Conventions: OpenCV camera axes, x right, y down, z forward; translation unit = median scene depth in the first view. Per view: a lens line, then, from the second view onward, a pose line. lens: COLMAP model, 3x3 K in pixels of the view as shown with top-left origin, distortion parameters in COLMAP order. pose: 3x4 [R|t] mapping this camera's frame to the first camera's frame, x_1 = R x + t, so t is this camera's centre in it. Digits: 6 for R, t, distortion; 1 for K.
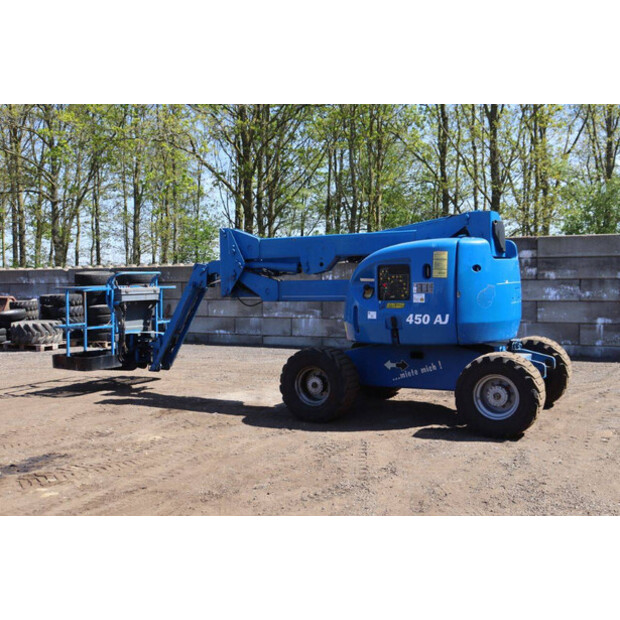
lens RADIAL K [[703.5, 0, 316.5], [0, 703.5, 309.9], [0, 0, 1]] dist [-0.017455, 0.000000]
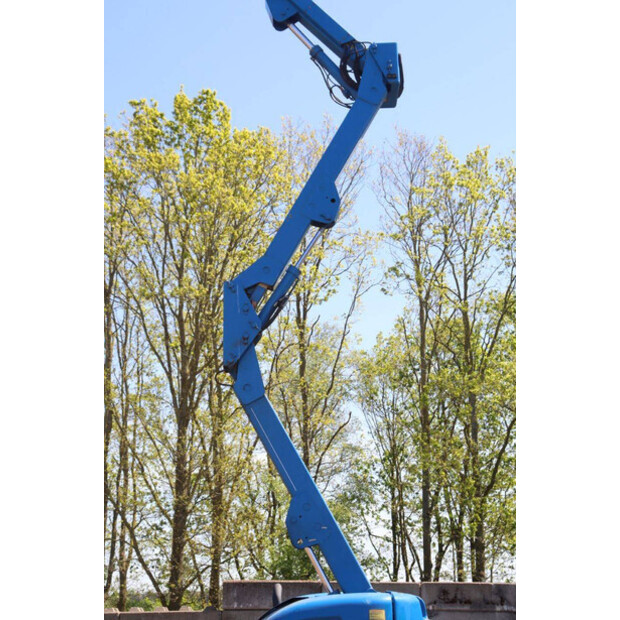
lens RADIAL K [[960.3, 0, 311.8], [0, 960.3, 306.2], [0, 0, 1]] dist [0.116100, 0.000000]
pose [[0.876928, 0.159940, 0.453229, -0.425691], [0.011013, 0.936071, -0.351638, -0.013506], [-0.480496, 0.313353, 0.819106, -0.028038]]
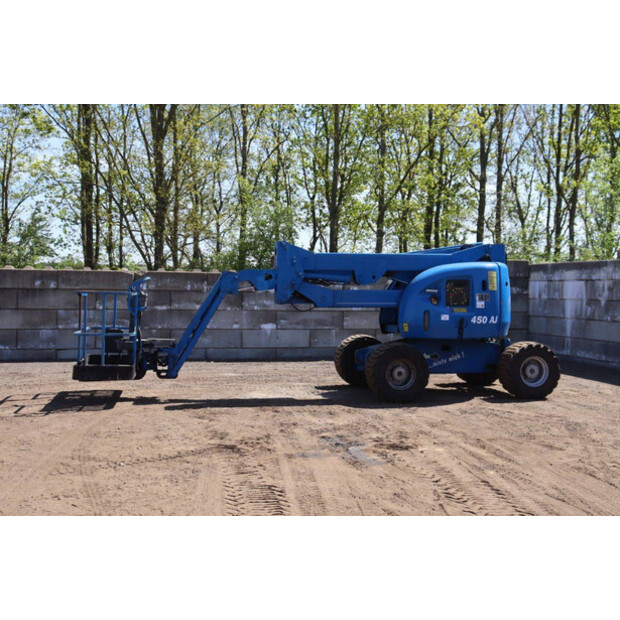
lens RADIAL K [[812.7, 0, 317.2], [0, 812.7, 304.8], [0, 0, 1]] dist [0.053599, 0.000000]
pose [[0.744563, 0.010666, 0.667467, -1.047824], [0.009336, 0.999608, -0.026388, 0.020630], [-0.667487, 0.025879, 0.744172, 0.015843]]
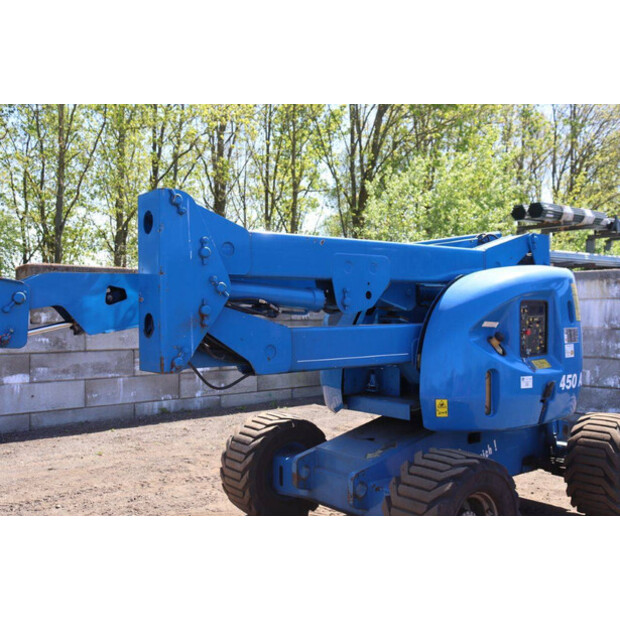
lens RADIAL K [[640.2, 0, 306.8], [0, 640.2, 306.0], [0, 0, 1]] dist [-0.030916, 0.000000]
pose [[0.384332, 0.022815, 0.922913, -0.465043], [0.039447, 0.998376, -0.041107, -0.039802], [-0.922352, 0.052205, 0.382807, 0.893614]]
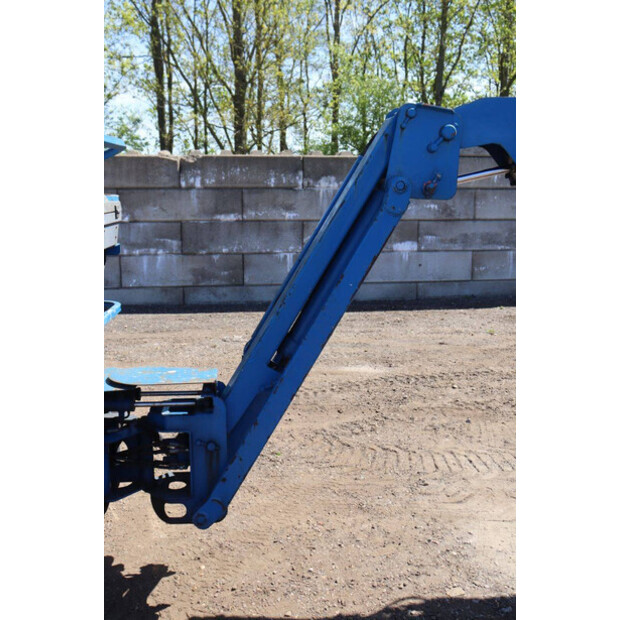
lens RADIAL K [[640.2, 0, 305.7], [0, 640.2, 312.0], [0, 0, 1]] dist [-0.030916, 0.000000]
pose [[0.815608, -0.098241, 0.570203, -0.404499], [0.017244, 0.989170, 0.145760, -0.029875], [-0.578348, -0.109050, 0.808469, 0.993814]]
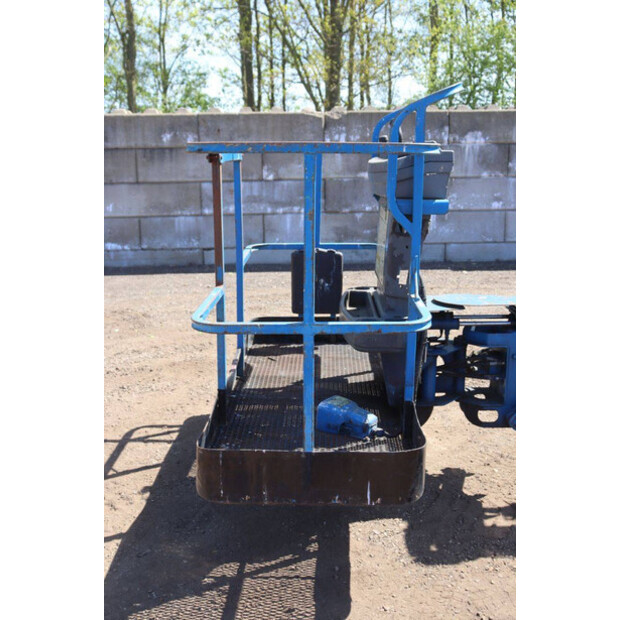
lens RADIAL K [[703.5, 0, 310.7], [0, 703.5, 306.3], [0, 0, 1]] dist [-0.017455, 0.000000]
pose [[0.859155, -0.111073, 0.499515, -0.561245], [0.026080, 0.984394, 0.174034, -0.024033], [-0.511050, -0.136495, 0.848644, 0.991600]]
